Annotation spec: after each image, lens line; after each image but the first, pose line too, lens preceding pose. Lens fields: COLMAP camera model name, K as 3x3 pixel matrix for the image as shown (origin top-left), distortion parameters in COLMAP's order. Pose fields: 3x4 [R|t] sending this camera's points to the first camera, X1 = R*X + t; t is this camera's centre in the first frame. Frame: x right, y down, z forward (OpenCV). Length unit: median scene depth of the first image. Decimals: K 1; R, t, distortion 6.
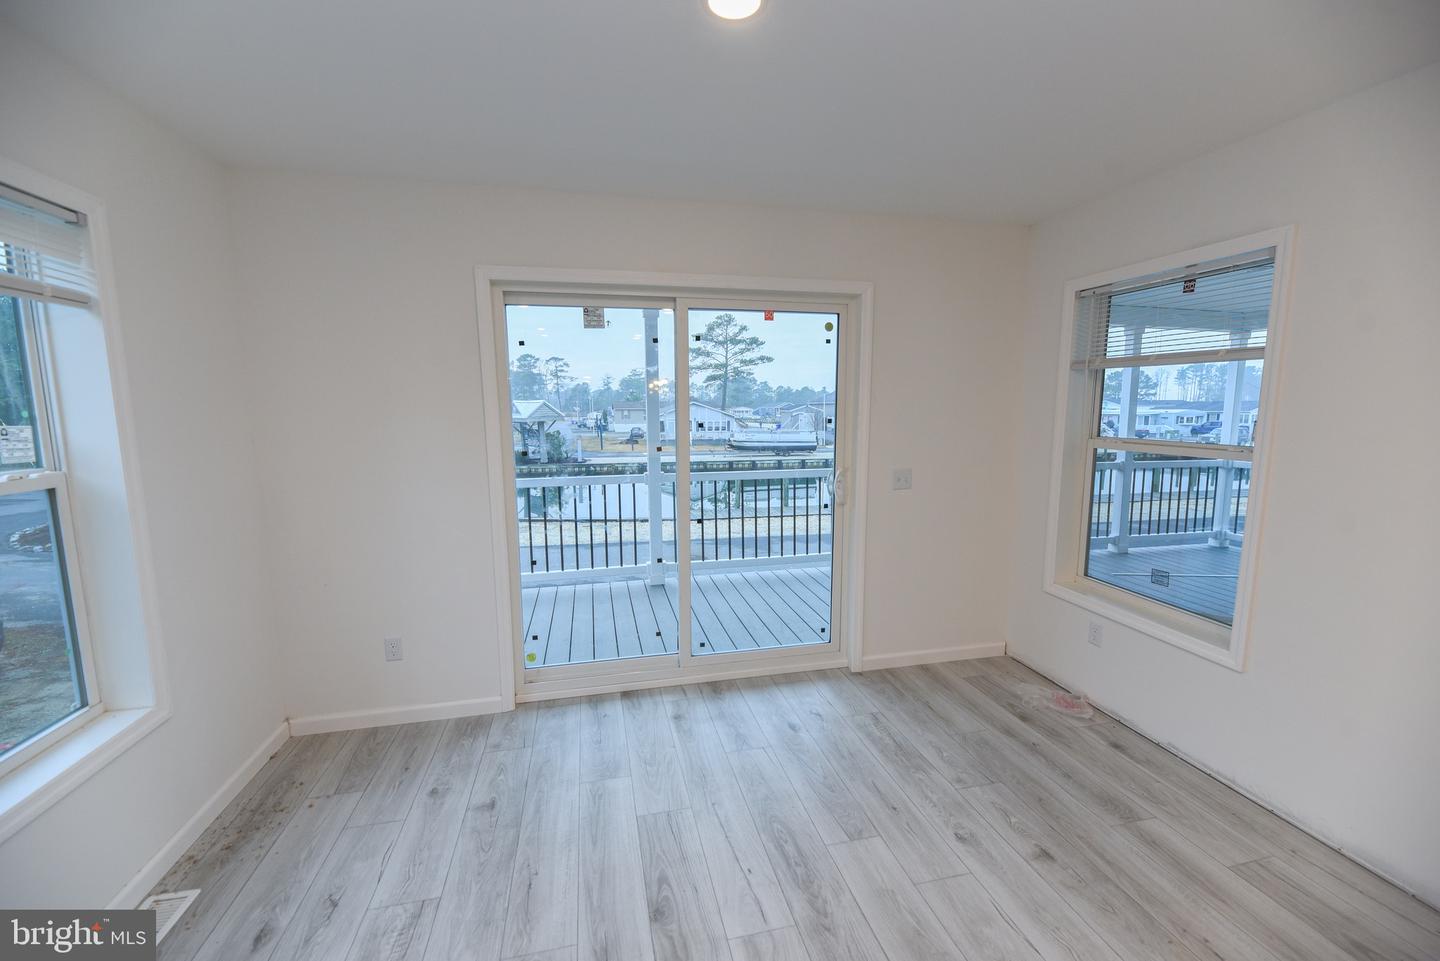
lens RADIAL K [[583.0, 0, 724.0], [0, 583.0, 478.0], [0, 0, 1]] dist [0.000586, -0.001675]
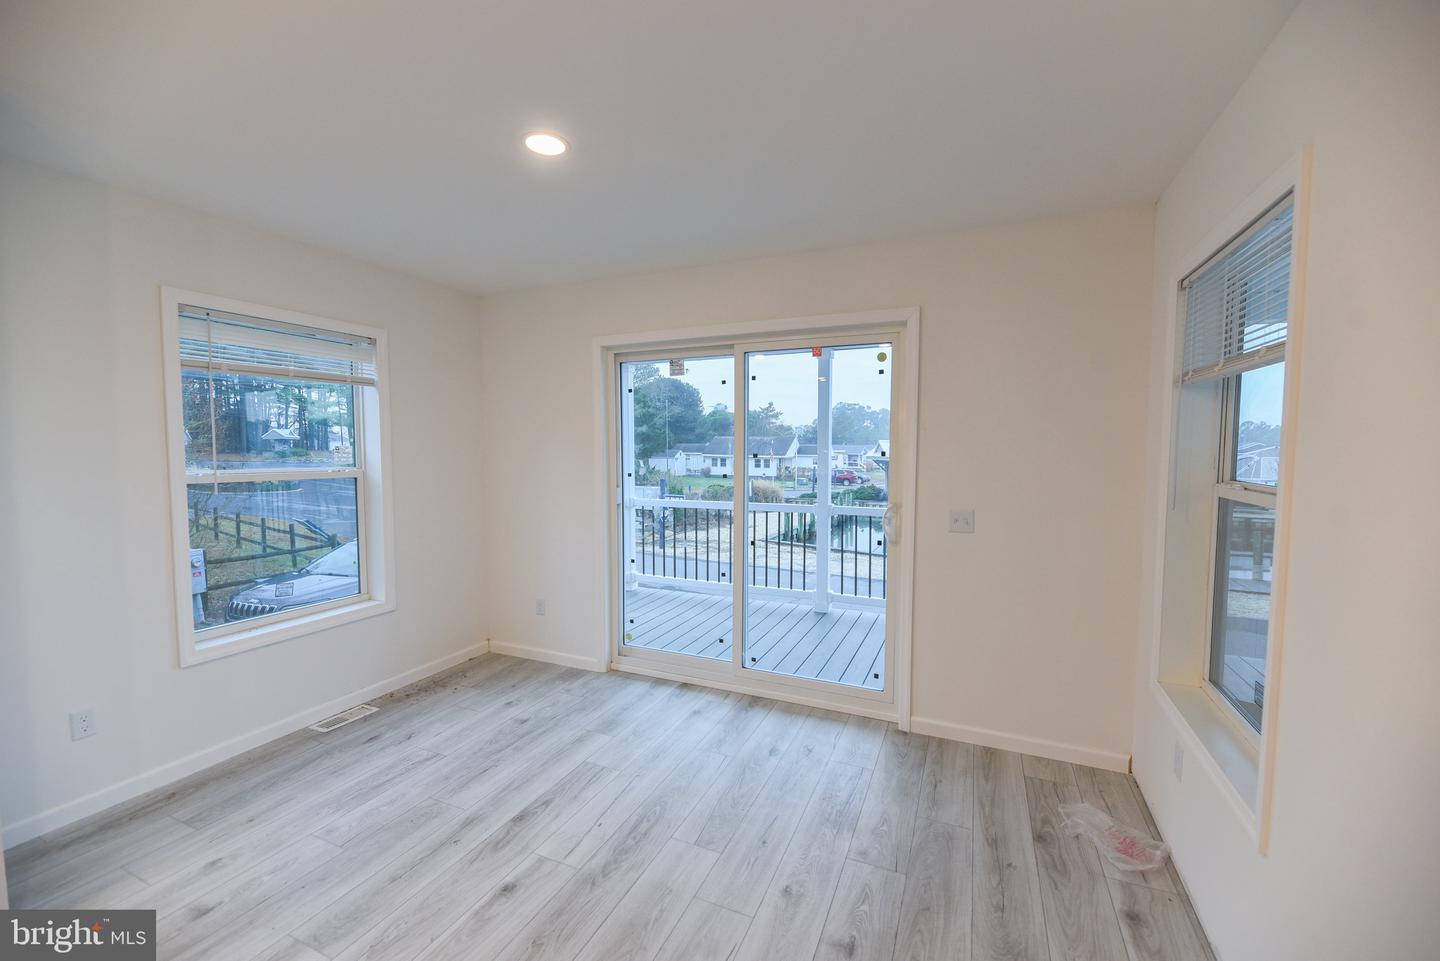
lens RADIAL K [[583.0, 0, 737.9], [0, 583.0, 475.2], [0, 0, 1]] dist [0.000586, -0.001675]
pose [[0.804216, 0.036151, -0.593236, 0.665741], [-0.078168, 0.995911, -0.045279, -0.000938], [0.589174, 0.082787, 0.803754, 0.108927]]
